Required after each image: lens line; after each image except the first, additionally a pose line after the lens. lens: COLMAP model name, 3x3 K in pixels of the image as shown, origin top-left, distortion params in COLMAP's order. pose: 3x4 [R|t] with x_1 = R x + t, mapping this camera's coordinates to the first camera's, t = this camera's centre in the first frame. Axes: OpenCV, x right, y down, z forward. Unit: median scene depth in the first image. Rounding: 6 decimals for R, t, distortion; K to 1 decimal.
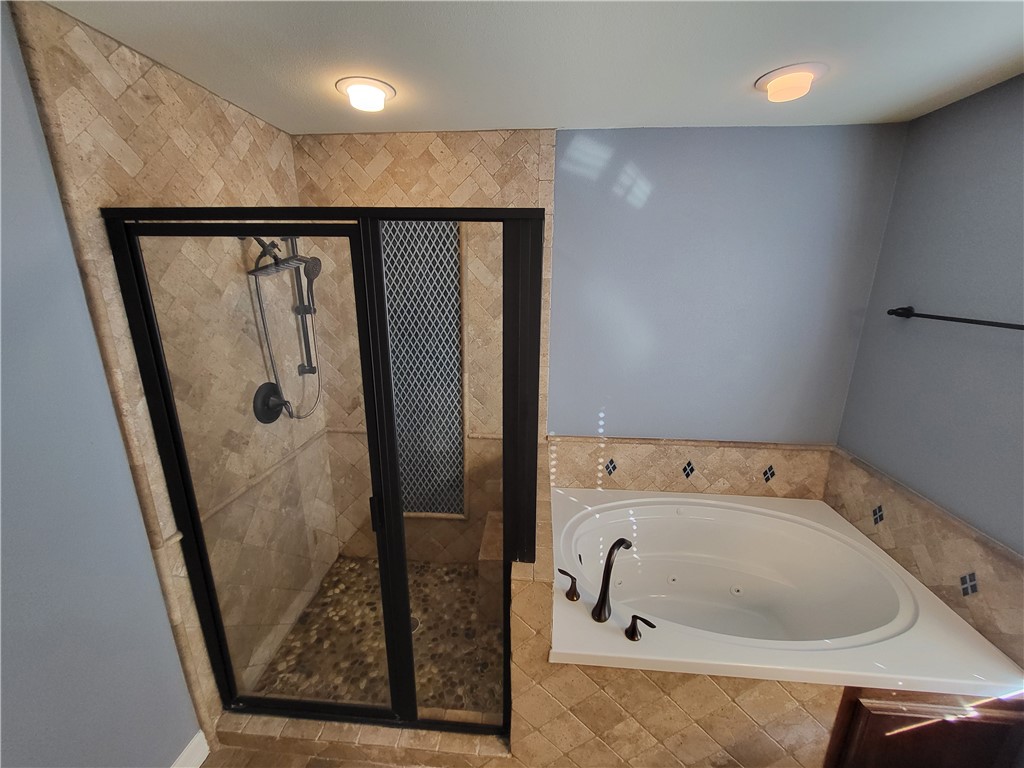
lens RADIAL K [[402.9, 0, 509.7], [0, 402.9, 378.5], [0, 0, 1]] dist [0.001823, 0.000289]
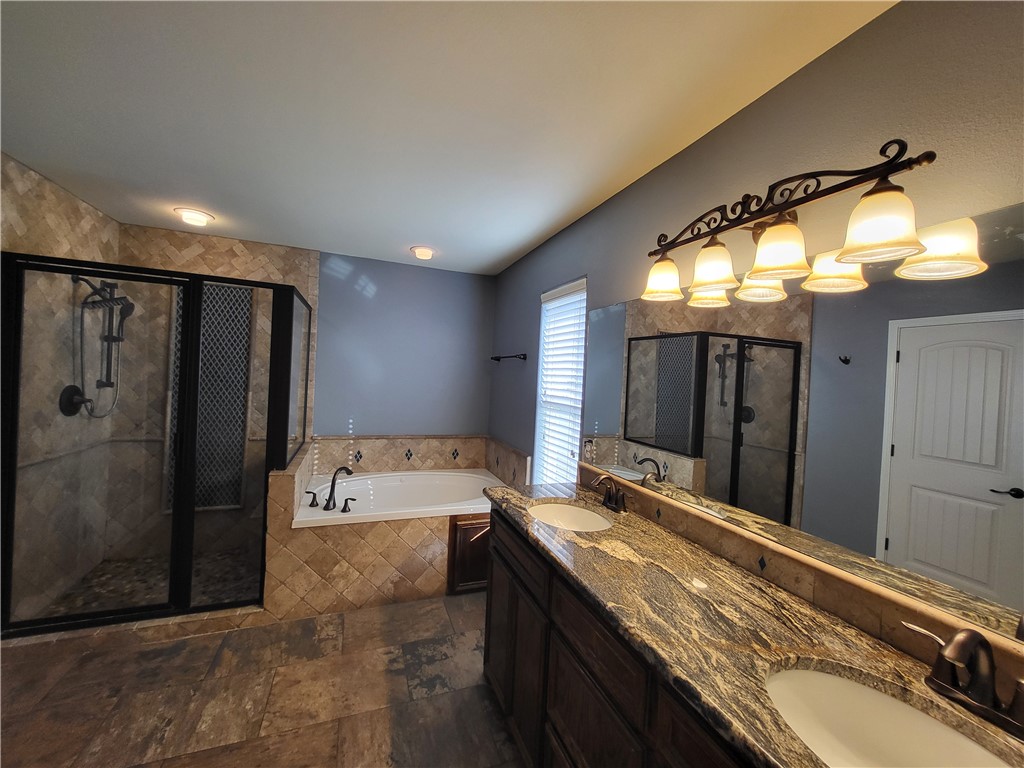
lens RADIAL K [[402.9, 0, 509.7], [0, 402.9, 378.5], [0, 0, 1]] dist [0.001823, 0.000289]
pose [[0.903355, 0.036390, 0.427346, 0.127211], [0.066588, 0.972413, -0.223561, 0.369007], [-0.423692, 0.230411, 0.876011, -0.757258]]
